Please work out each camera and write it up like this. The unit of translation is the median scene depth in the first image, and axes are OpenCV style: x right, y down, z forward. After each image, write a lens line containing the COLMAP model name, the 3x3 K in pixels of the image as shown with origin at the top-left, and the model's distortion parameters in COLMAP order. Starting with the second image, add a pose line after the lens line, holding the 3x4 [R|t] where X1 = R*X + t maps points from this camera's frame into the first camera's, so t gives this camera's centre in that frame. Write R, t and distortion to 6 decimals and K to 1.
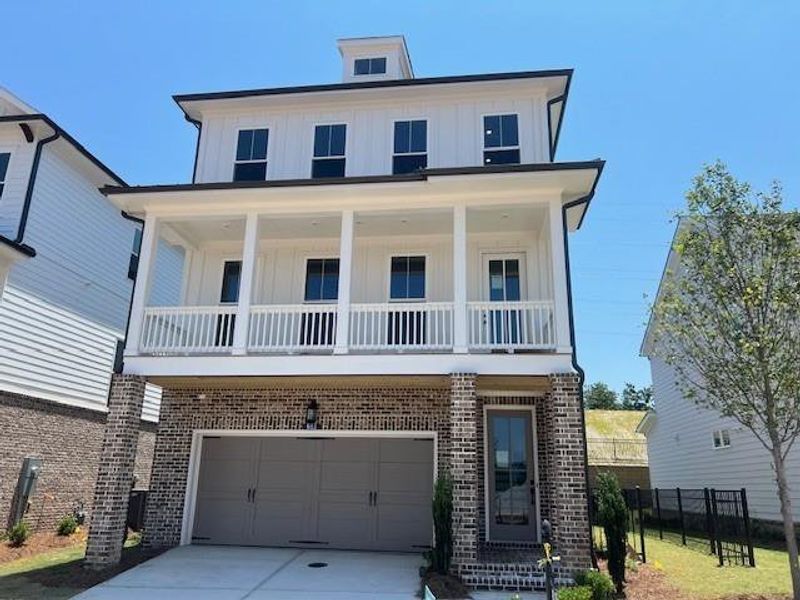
lens RADIAL K [[598.8, 0, 400.7], [0, 598.8, 306.8], [0, 0, 1]] dist [0.055091, -0.029701]
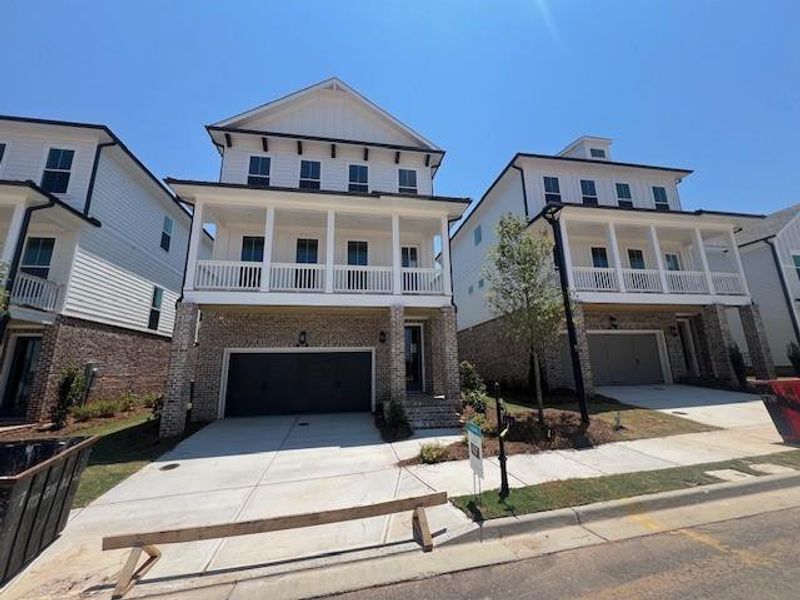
lens RADIAL K [[326.1, 0, 399.4], [0, 326.1, 292.1], [0, 0, 1]] dist [-0.002430, 0.000129]
pose [[0.954149, 0.030183, 0.297806, -0.159919], [-0.050596, 0.996850, 0.061072, 0.005368], [-0.295025, -0.073340, 0.952671, 0.019637]]
